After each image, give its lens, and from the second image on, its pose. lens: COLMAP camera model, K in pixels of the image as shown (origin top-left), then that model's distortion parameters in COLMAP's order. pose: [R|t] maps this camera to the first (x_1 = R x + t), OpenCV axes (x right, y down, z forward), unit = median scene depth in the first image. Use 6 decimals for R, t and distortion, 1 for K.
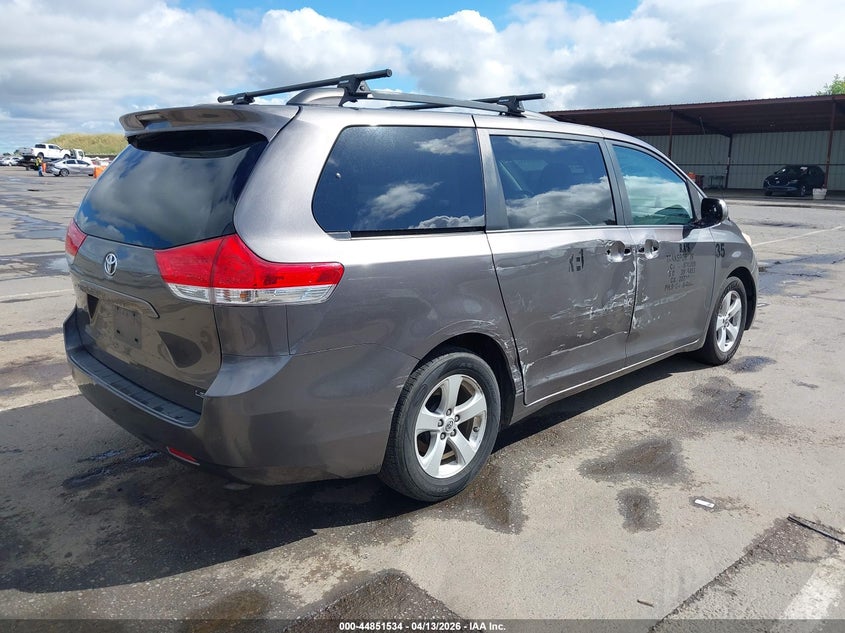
lens RADIAL K [[722.5, 0, 422.5], [0, 722.5, 316.5], [0, 0, 1]] dist [0.001454, 0.000433]
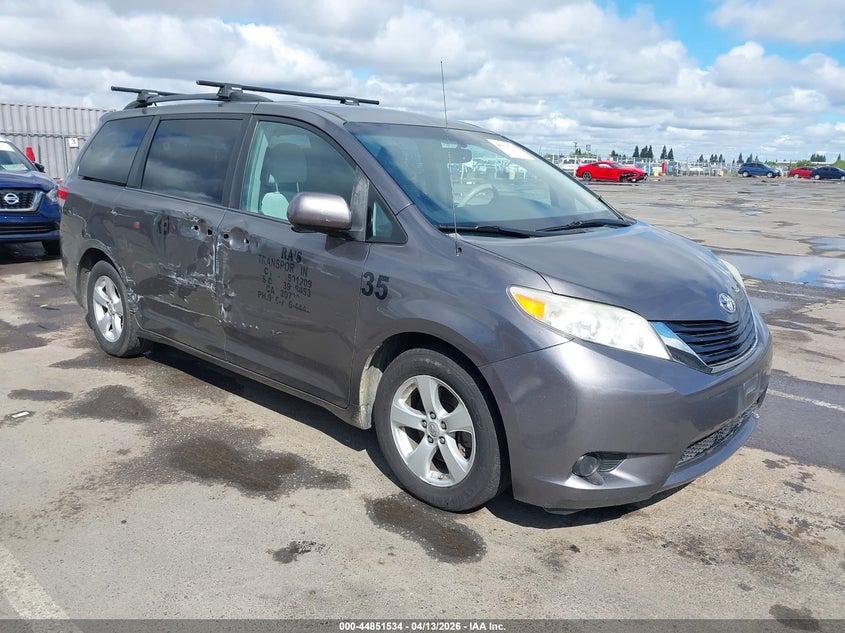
lens RADIAL K [[722.5, 0, 422.5], [0, 722.5, 316.5], [0, 0, 1]] dist [0.001454, 0.000433]
pose [[-0.006077, 0.217317, -0.976082, 1.260412], [-0.224461, 0.950896, 0.213107, -0.255818], [0.974464, 0.220387, 0.043001, 1.283376]]
